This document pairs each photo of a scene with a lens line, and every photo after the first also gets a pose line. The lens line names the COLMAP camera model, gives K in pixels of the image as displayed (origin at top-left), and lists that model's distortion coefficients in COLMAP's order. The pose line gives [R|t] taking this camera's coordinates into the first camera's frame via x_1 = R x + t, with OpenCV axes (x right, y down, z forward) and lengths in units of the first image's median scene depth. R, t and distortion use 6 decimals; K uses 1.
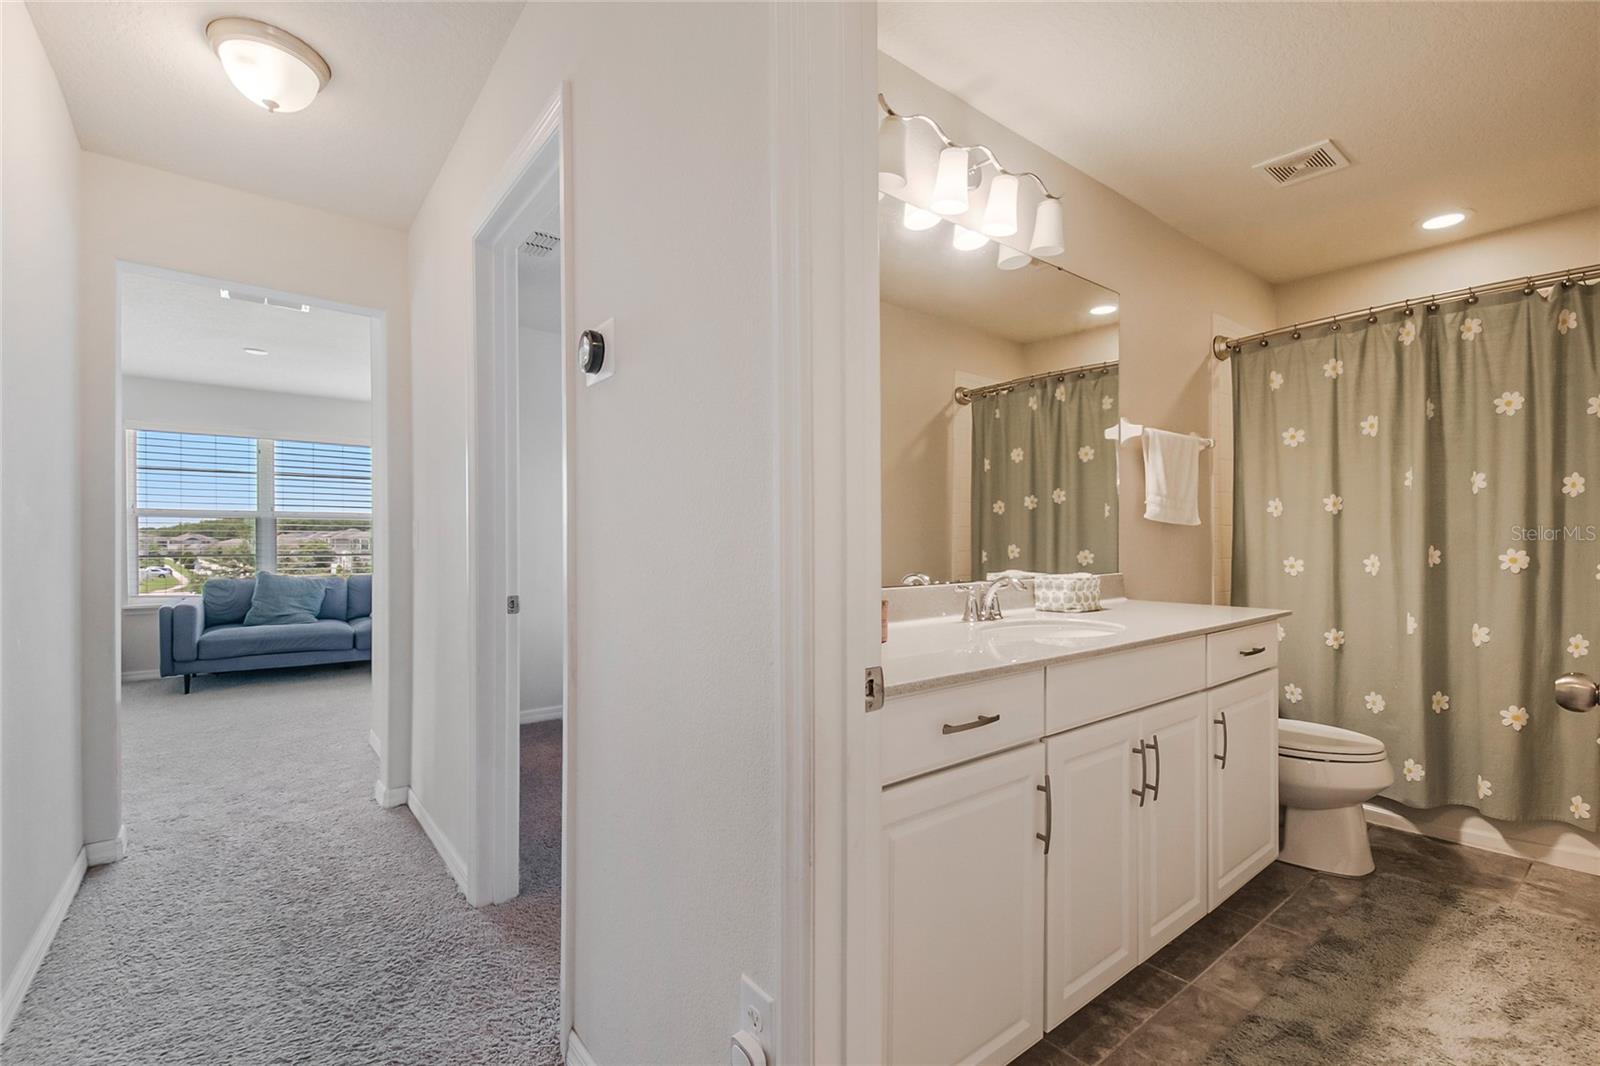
lens RADIAL K [[712.9, 0, 777.1], [0, 712.9, 548.6], [0, 0, 1]] dist [0.013499, -0.011921]
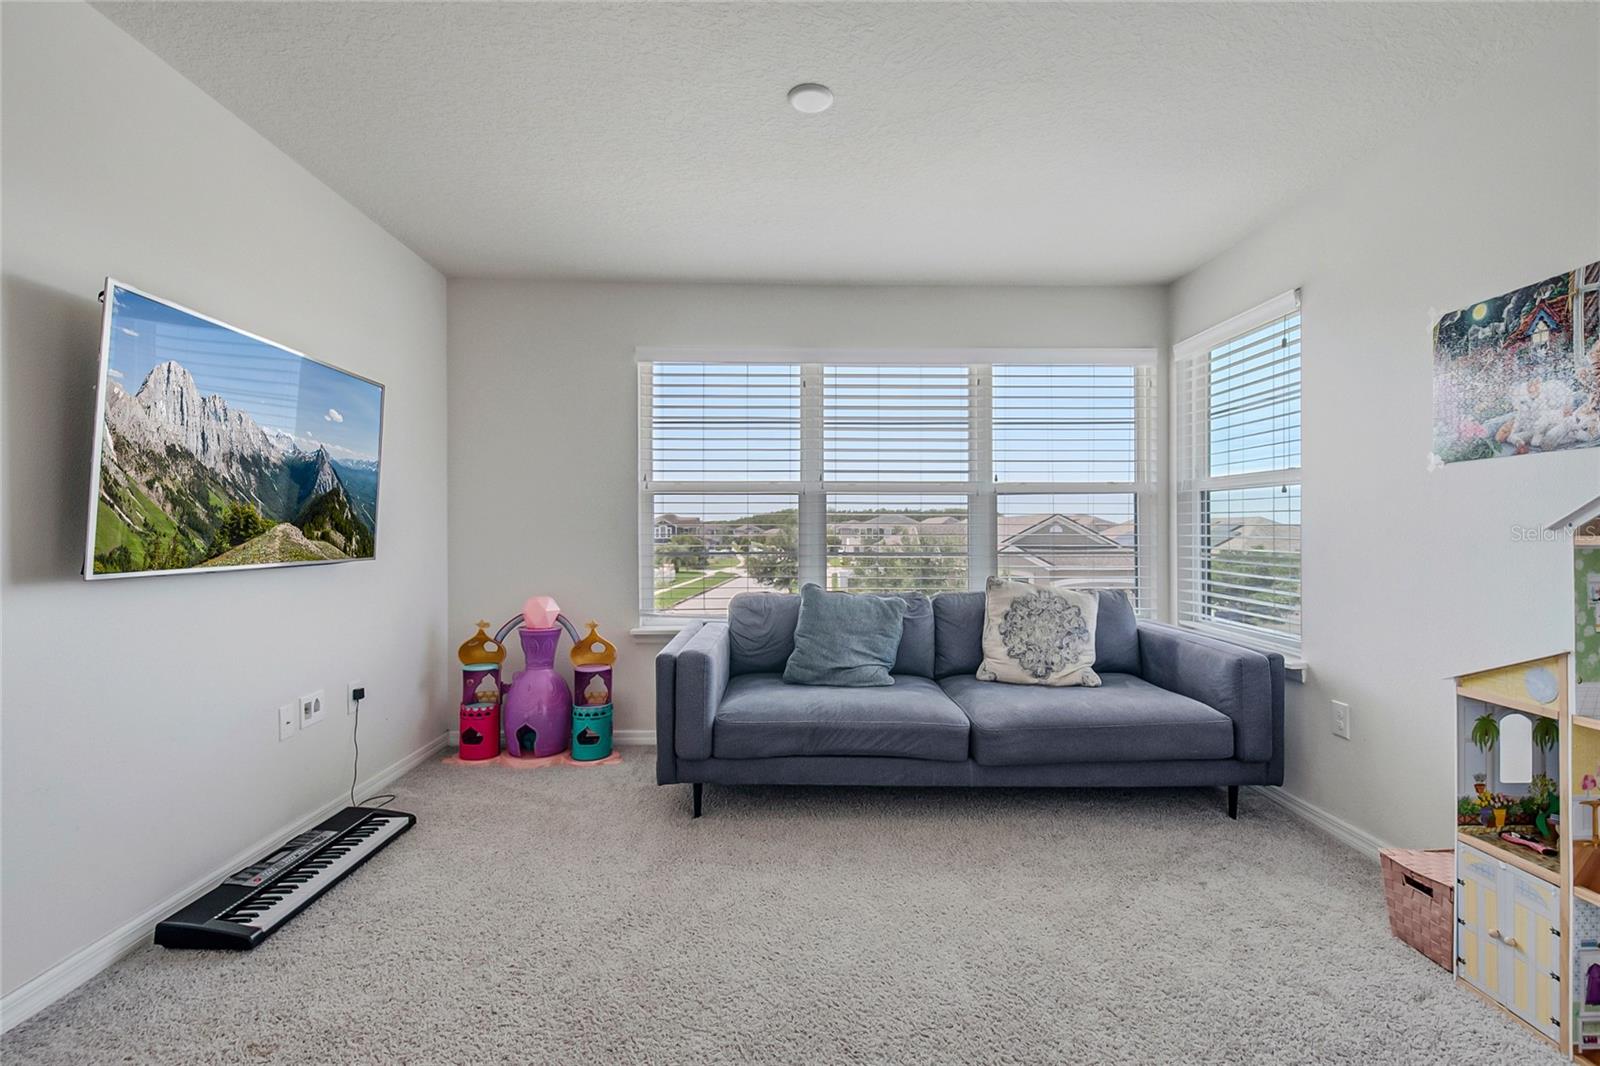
lens RADIAL K [[712.9, 0, 800.8], [0, 712.9, 523.9], [0, 0, 1]] dist [0.013499, -0.011921]
pose [[0.825861, -0.001605, -0.563872, -0.416038], [-0.011090, 0.999756, -0.019088, -0.005165], [0.563765, 0.022017, 0.825641, 0.541701]]
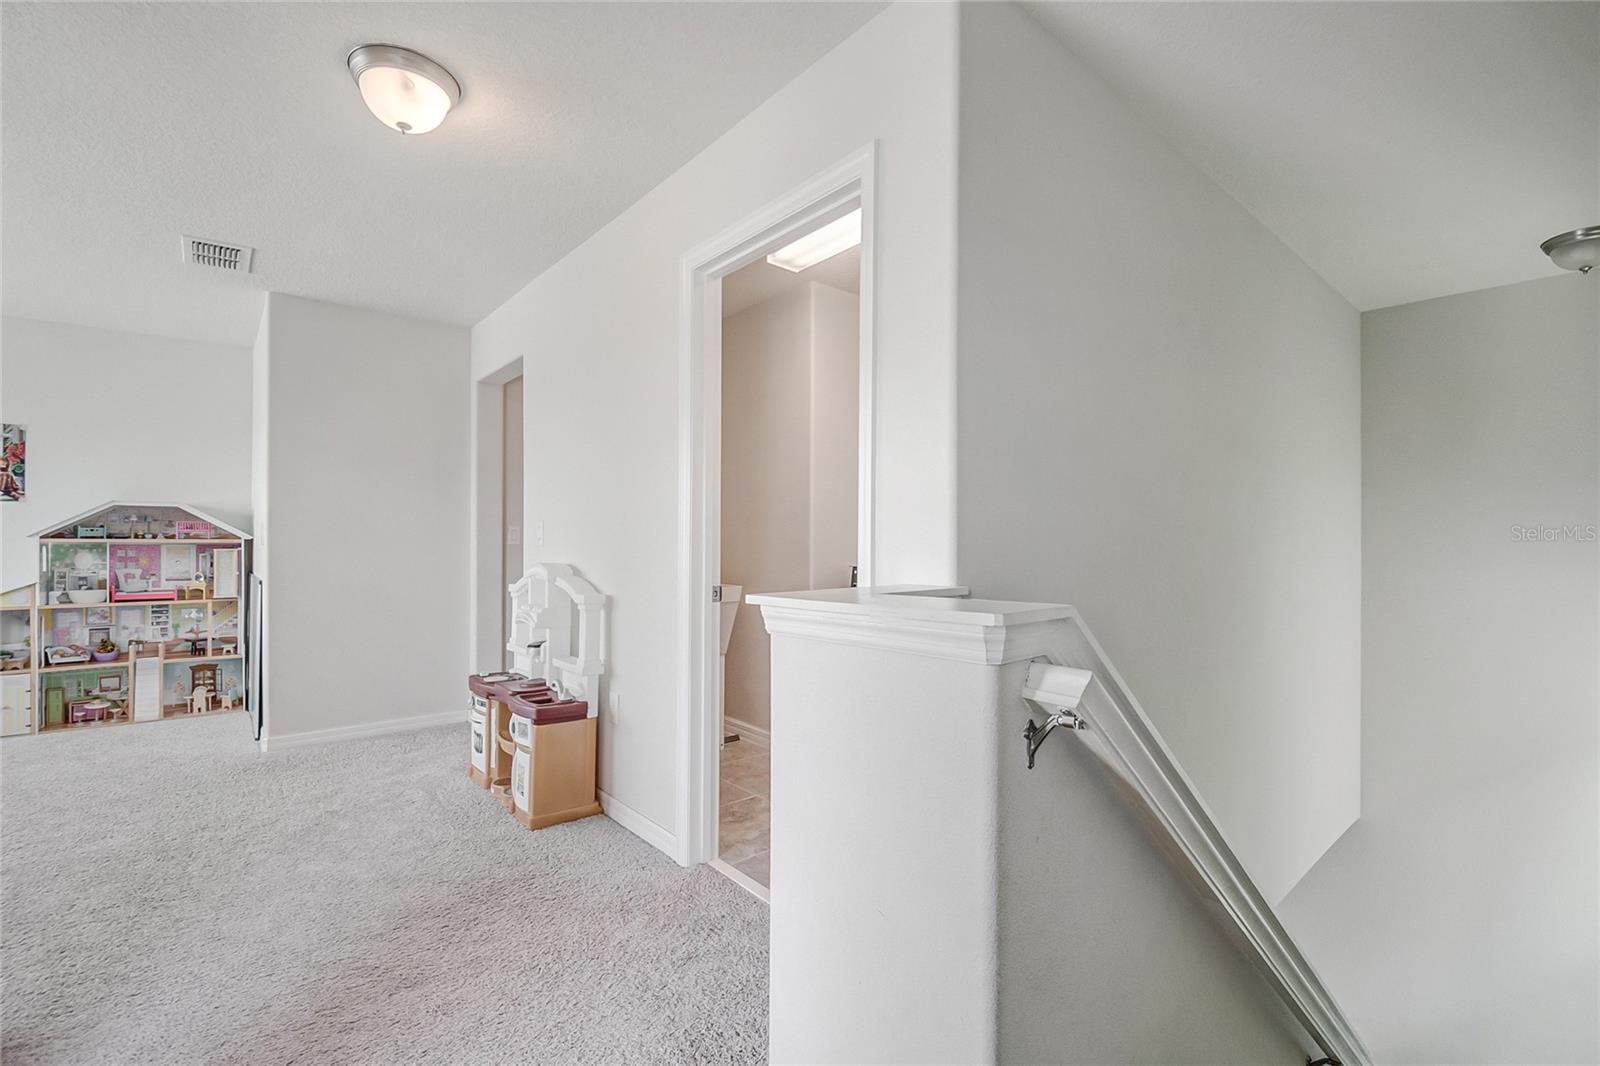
lens RADIAL K [[712.9, 0, 777.9], [0, 712.9, 519.9], [0, 0, 1]] dist [0.013499, -0.011921]
pose [[-0.044847, 0.018299, 0.998826, -1.046815], [0.003426, 0.999829, -0.018163, -0.012527], [-0.998988, 0.002607, -0.044902, 0.230941]]
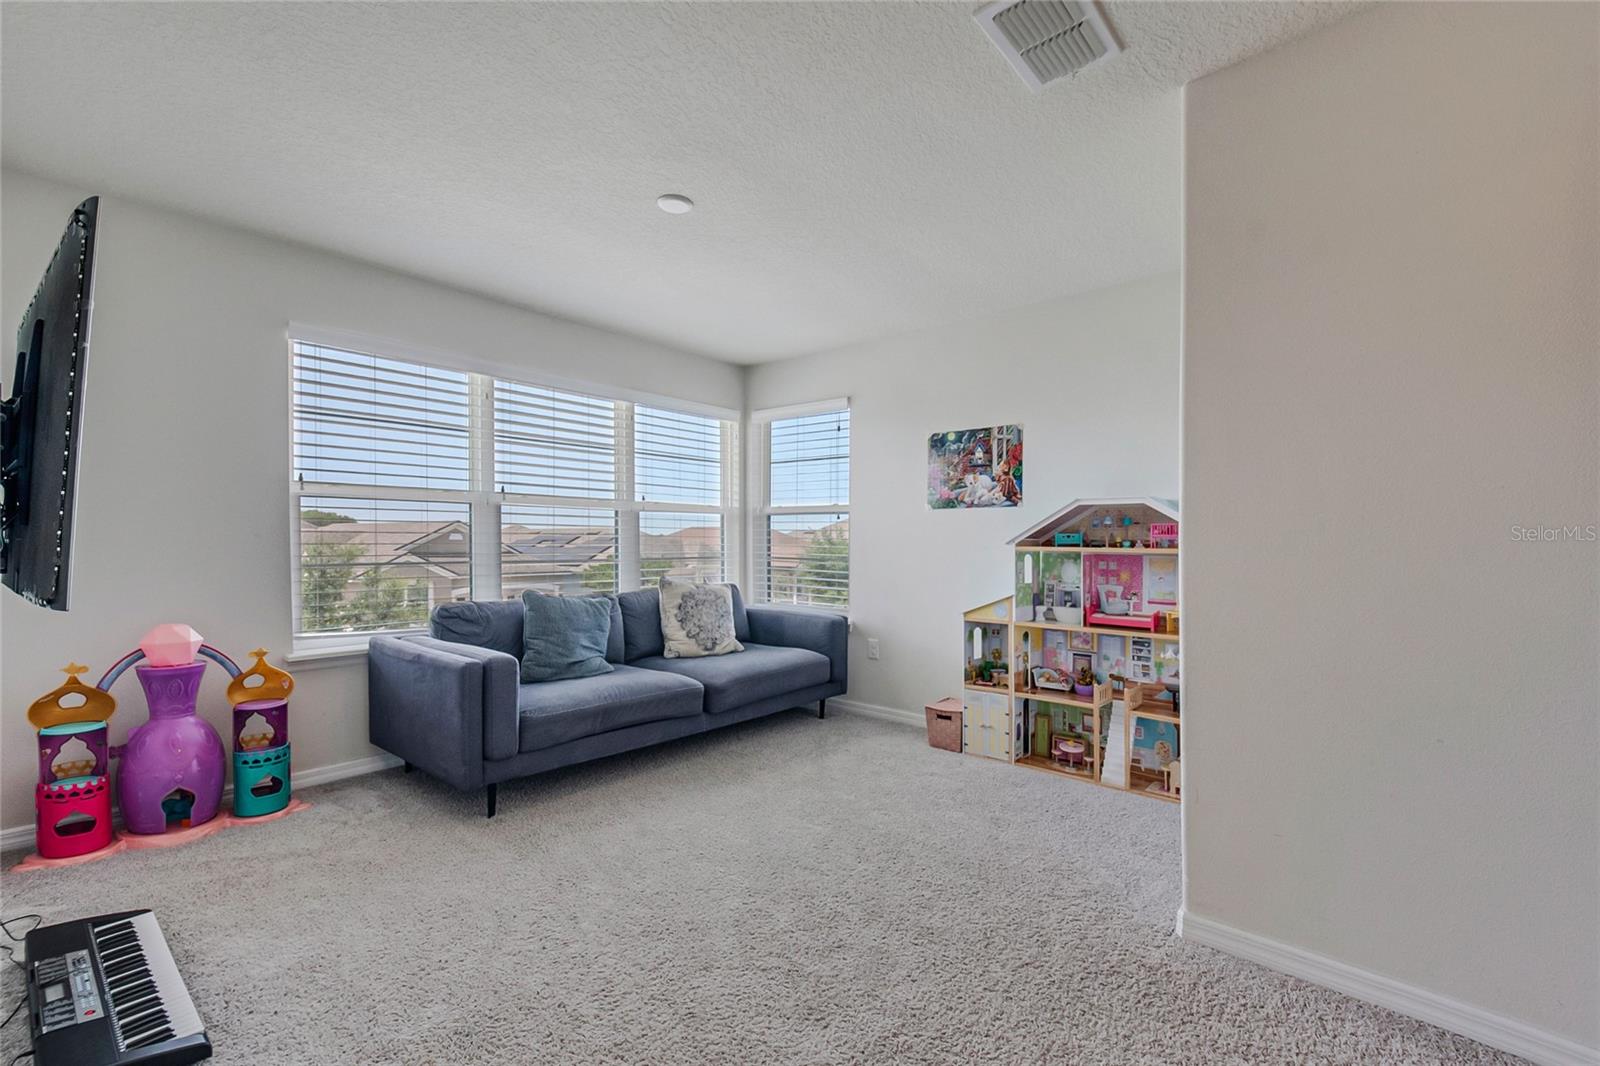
lens RADIAL K [[712.9, 0, 795.3], [0, 712.9, 550.7], [0, 0, 1]] dist [0.013499, -0.011921]
pose [[0.968750, 0.007816, 0.247916, -0.666368], [-0.007662, 0.999969, -0.001585, -0.002779], [-0.247921, -0.000364, 0.968780, 0.363624]]
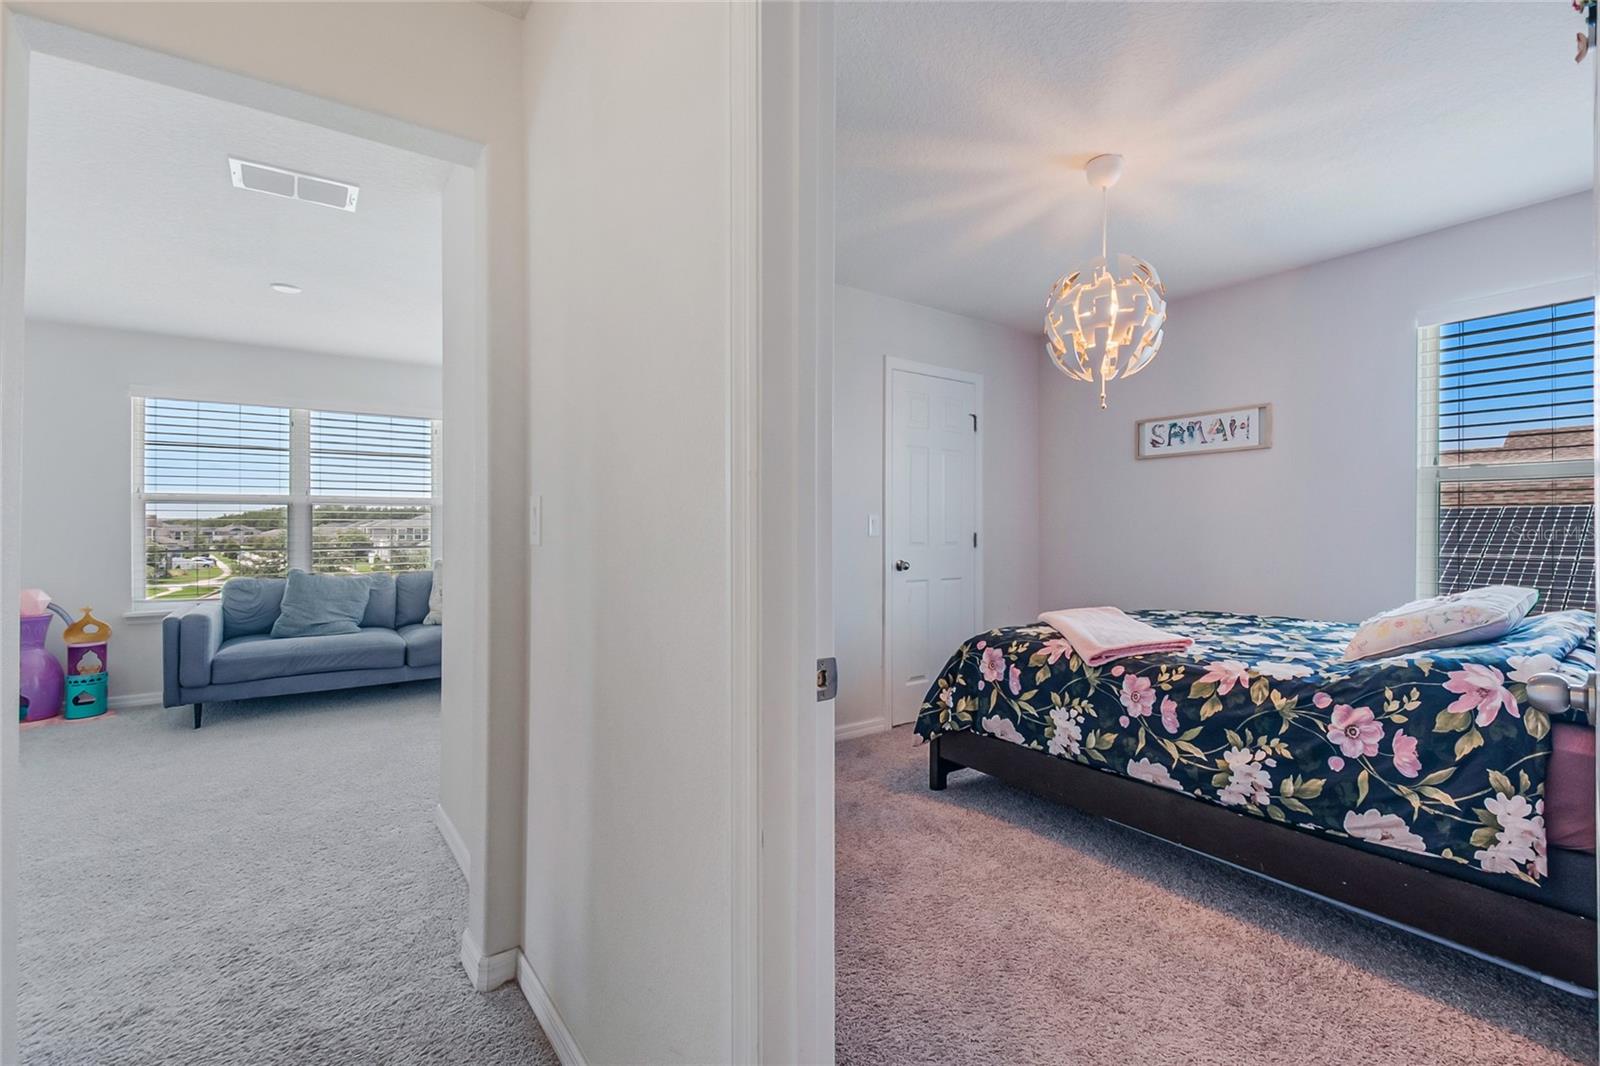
lens RADIAL K [[712.9, 0, 779.0], [0, 712.9, 522.6], [0, 0, 1]] dist [0.013499, -0.011921]
pose [[0.999317, -0.005727, -0.036510, -0.144409], [0.005032, 0.999805, -0.019096, -0.002943], [0.036612, 0.018900, 0.999151, 0.214634]]
